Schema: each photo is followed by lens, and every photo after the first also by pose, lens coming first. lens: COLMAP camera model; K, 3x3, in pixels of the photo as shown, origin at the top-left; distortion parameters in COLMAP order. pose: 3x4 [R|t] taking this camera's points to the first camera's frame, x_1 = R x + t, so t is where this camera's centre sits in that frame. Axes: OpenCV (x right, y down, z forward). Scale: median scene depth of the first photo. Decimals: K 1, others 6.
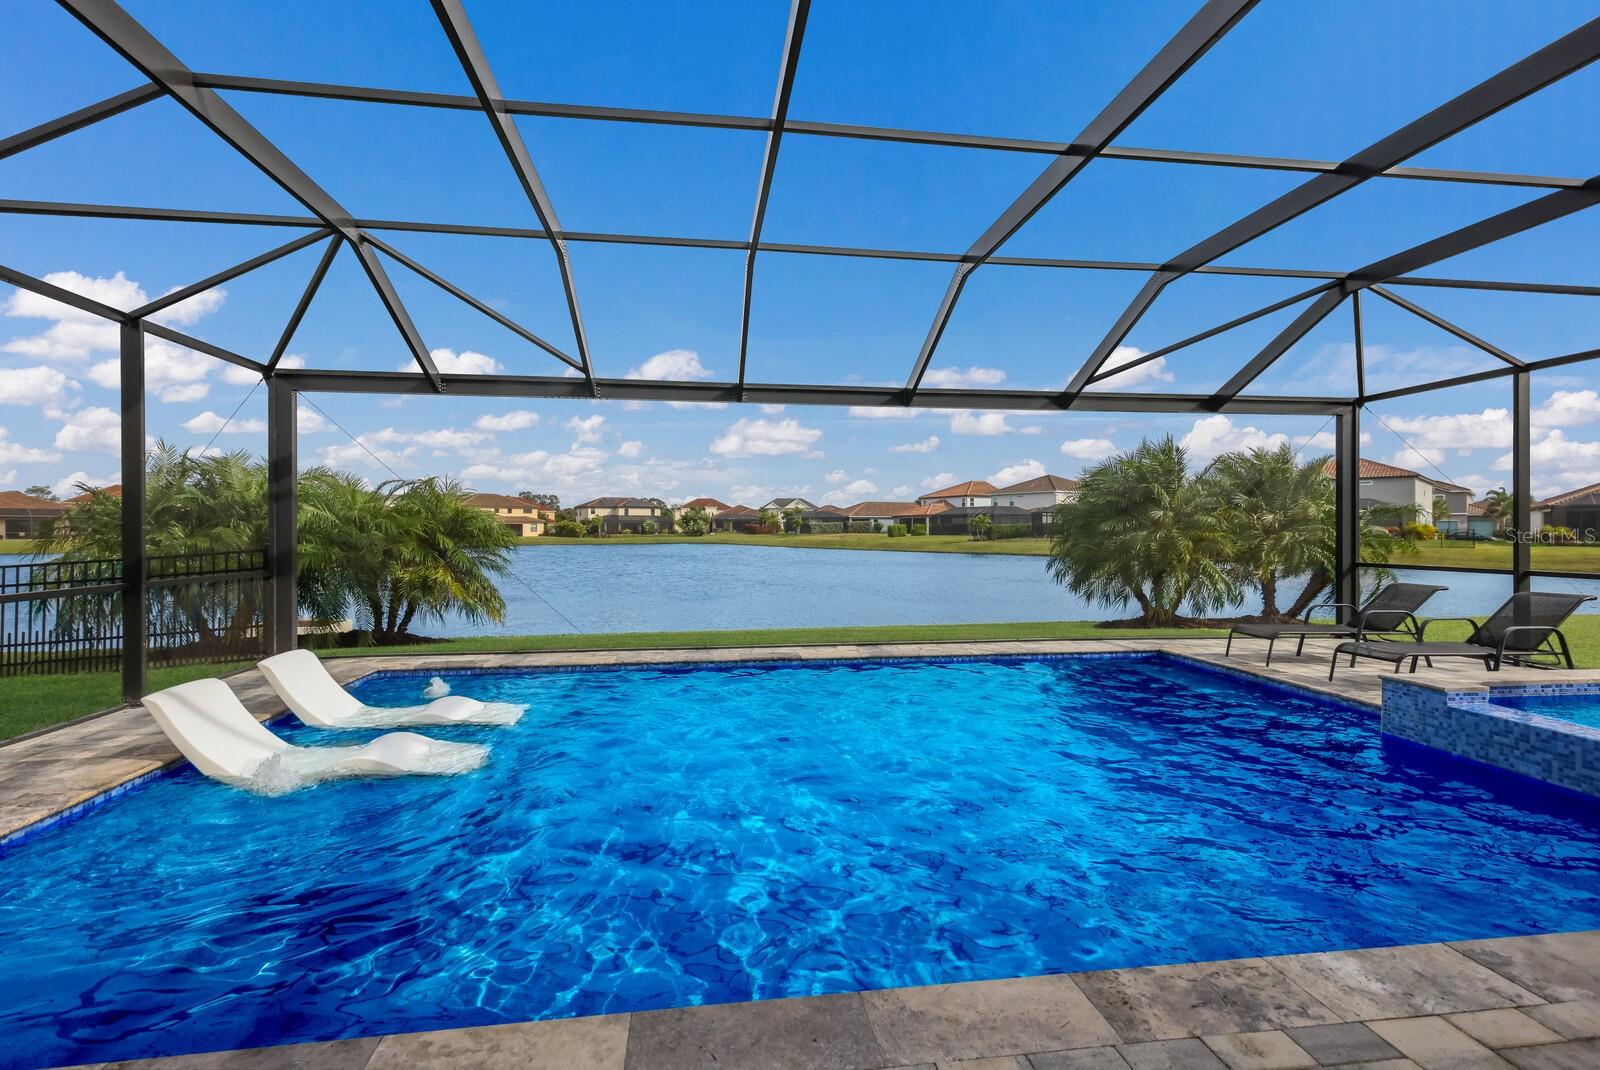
lens RADIAL K [[750.2, 0, 794.3], [0, 750.2, 526.6], [0, 0, 1]] dist [0.009521, 0.000035]
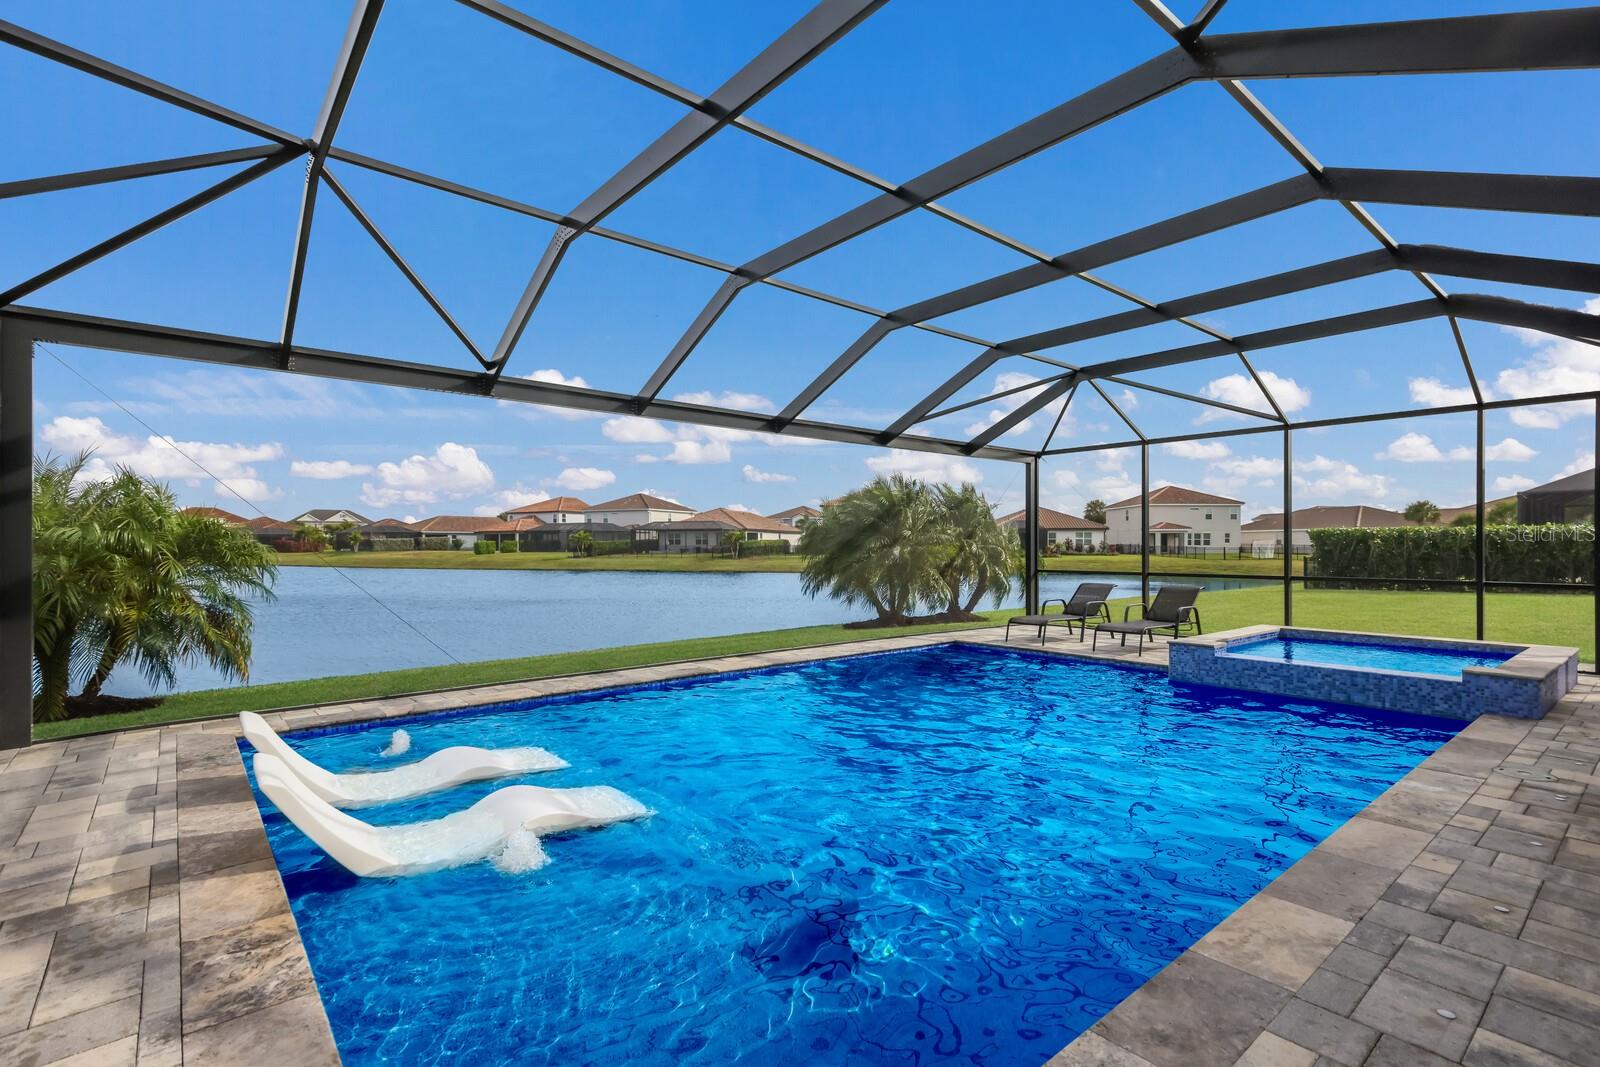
lens RADIAL K [[750.2, 0, 793.4], [0, 750.2, 544.9], [0, 0, 1]] dist [0.009521, 0.000035]
pose [[0.849035, -0.000571, 0.528336, -0.035050], [-0.000775, 0.999997, 0.002326, -0.000102], [-0.528336, -0.002384, 0.849032, 0.005488]]
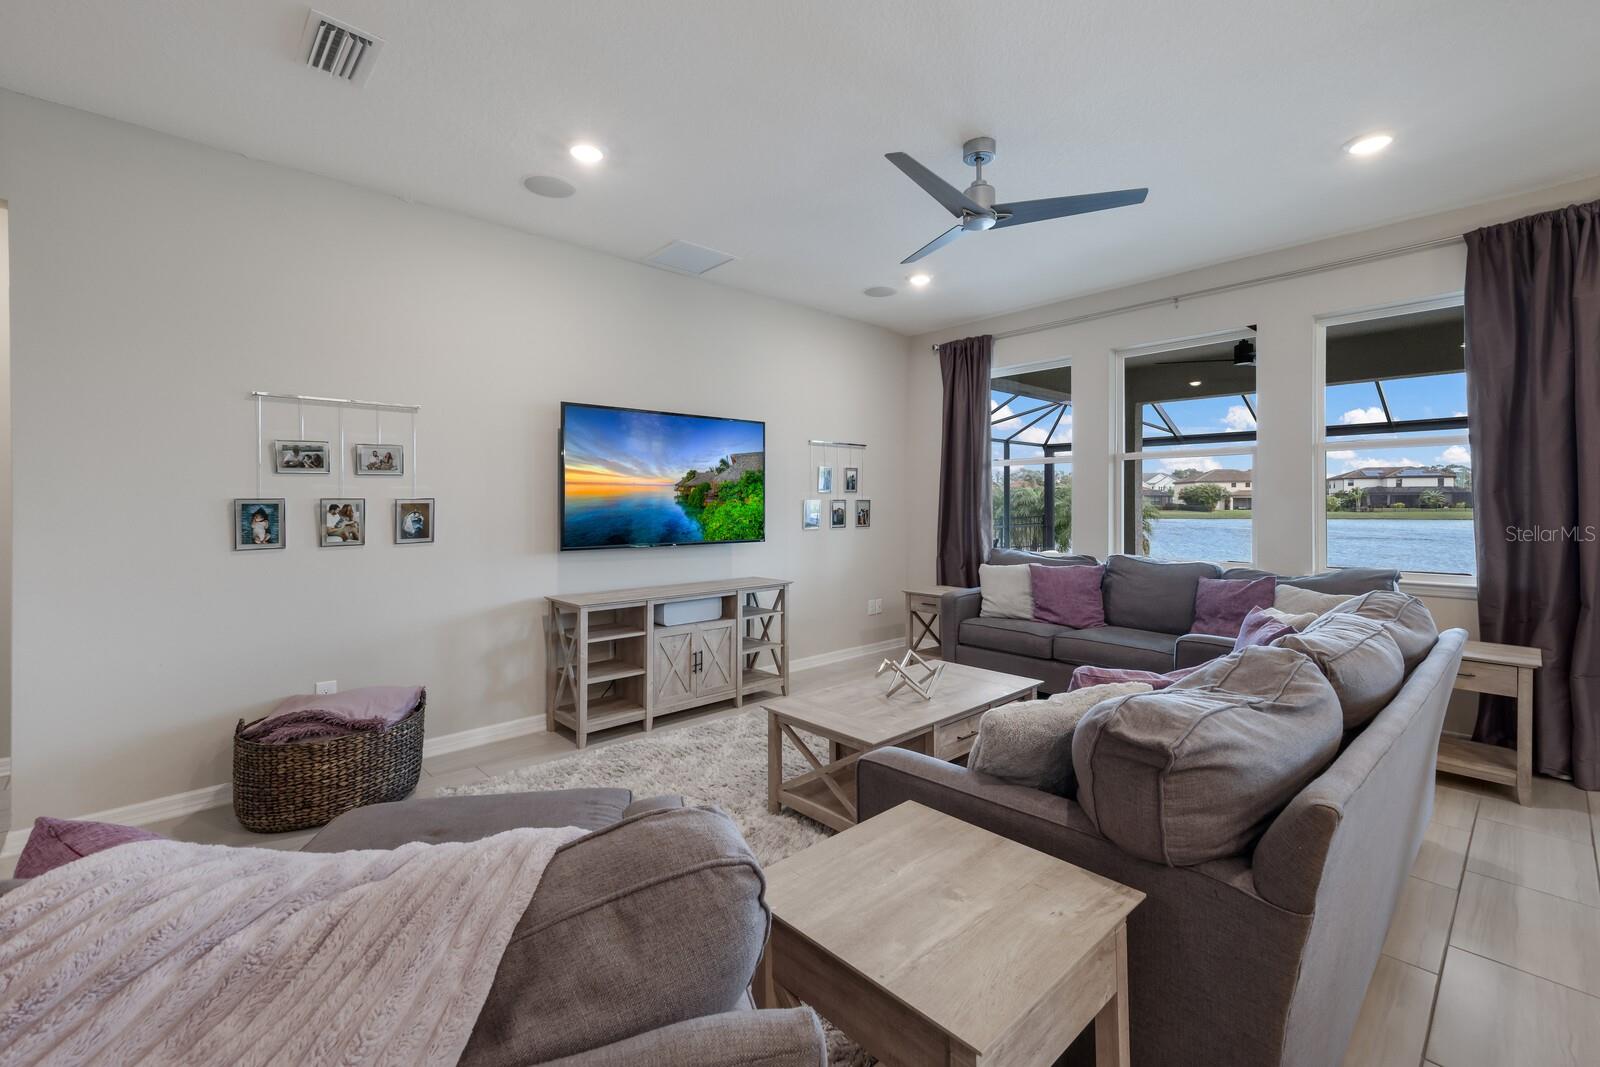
lens RADIAL K [[695.7, 0, 793.0], [0, 695.7, 503.6], [0, 0, 1]] dist [0.016440, -0.002894]
pose [[0.583249, -0.000259, -0.812294, 0.051084], [0.004068, 0.999988, 0.002602, -0.001042], [0.812283, -0.004822, 0.583243, -0.075068]]
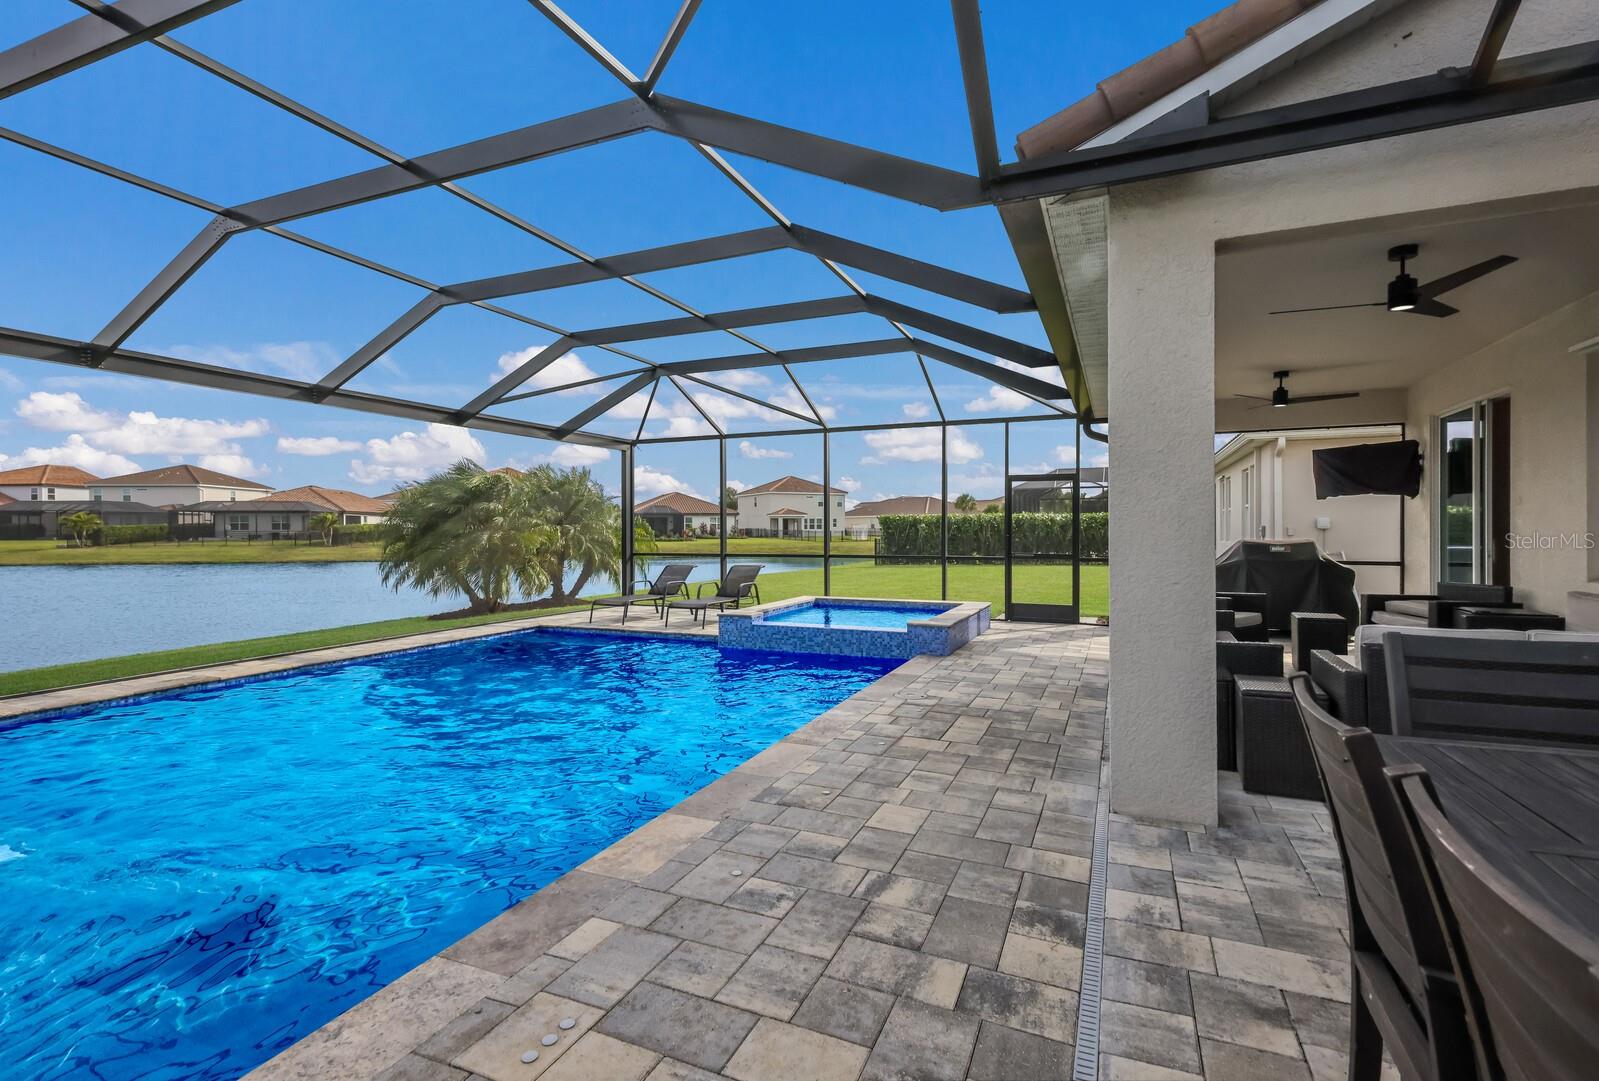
lens RADIAL K [[755.4, 0, 806.7], [0, 755.4, 534.3], [0, 0, 1]] dist [0.015602, 0.001061]
pose [[0.512463, -0.008074, 0.858672, -0.031627], [0.000748, 0.999960, 0.008956, -0.000116], [-0.858709, -0.003947, 0.512448, -0.003364]]
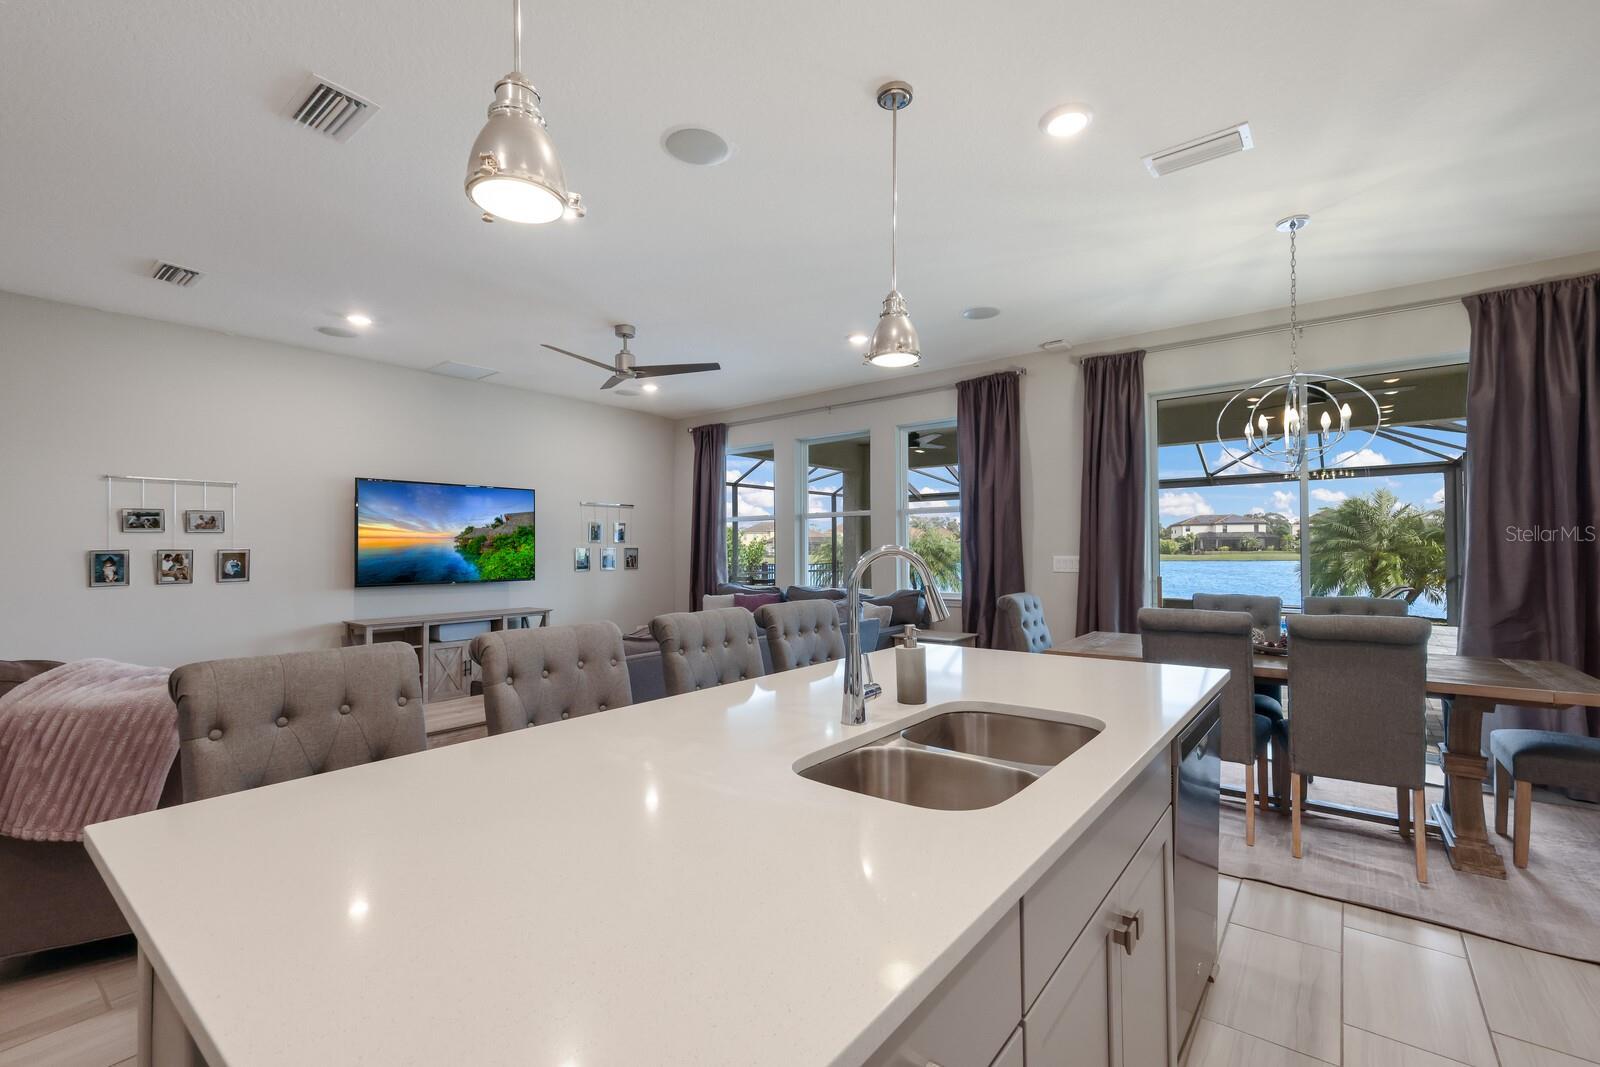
lens RADIAL K [[695.7, 0, 795.4], [0, 695.7, 543.5], [0, 0, 1]] dist [0.016440, -0.002894]
pose [[0.697987, -0.009474, -0.716047, 0.073650], [0.008583, 0.999951, -0.004864, -0.001104], [0.716059, -0.002751, 0.698035, -0.076153]]
